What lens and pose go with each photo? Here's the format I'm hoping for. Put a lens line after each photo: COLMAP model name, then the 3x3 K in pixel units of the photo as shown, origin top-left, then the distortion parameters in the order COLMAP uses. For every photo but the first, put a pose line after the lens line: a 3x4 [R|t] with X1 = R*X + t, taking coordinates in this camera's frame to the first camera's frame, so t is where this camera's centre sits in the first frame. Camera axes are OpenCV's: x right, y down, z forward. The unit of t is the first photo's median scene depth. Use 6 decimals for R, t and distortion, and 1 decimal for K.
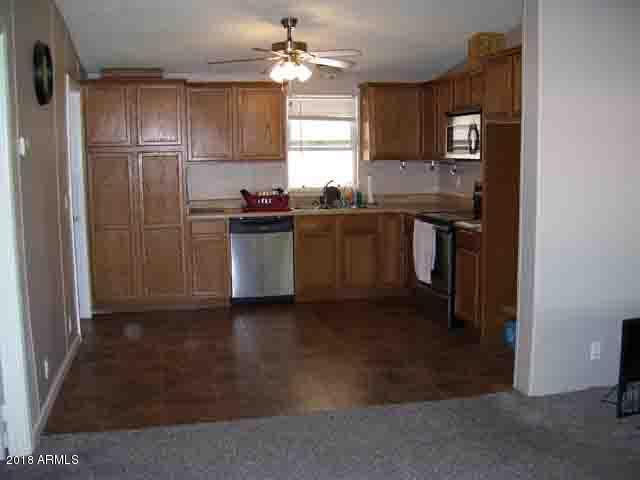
lens RADIAL K [[683.4, 0, 320.0], [0, 683.4, 240.0], [0, 0, 1]] dist [-0.158859, 0.010799]
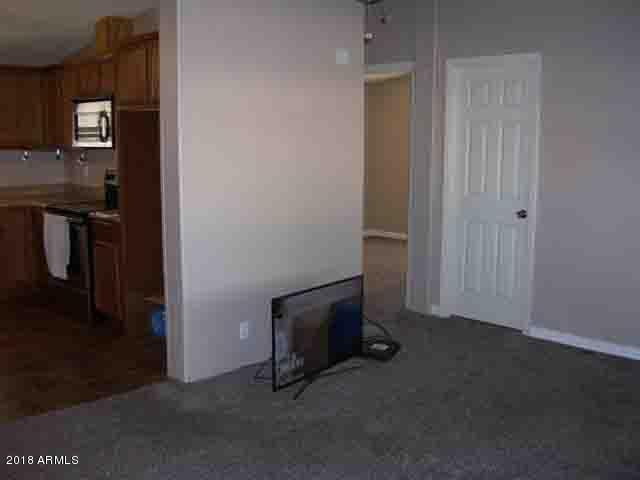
lens RADIAL K [[683.4, 0, 320.0], [0, 683.4, 240.0], [0, 0, 1]] dist [-0.158859, 0.010799]
pose [[0.847941, -0.066612, 0.525889, -0.021855], [0.056380, 0.997779, 0.035477, -0.003241], [-0.527084, -0.000433, 0.849813, 0.020683]]
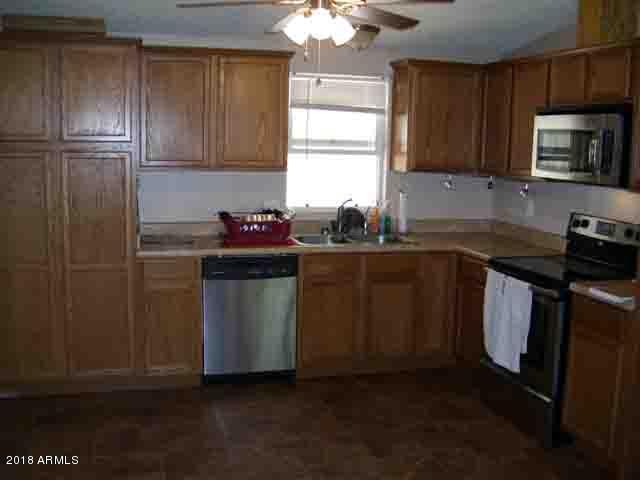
lens RADIAL K [[683.4, 0, 320.0], [0, 683.4, 240.0], [0, 0, 1]] dist [-0.158859, 0.010799]
pose [[0.997314, 0.026558, 0.068265, -0.065402], [-0.027527, 0.999533, 0.013290, -0.059343], [-0.067881, -0.015133, 0.997579, 0.342838]]
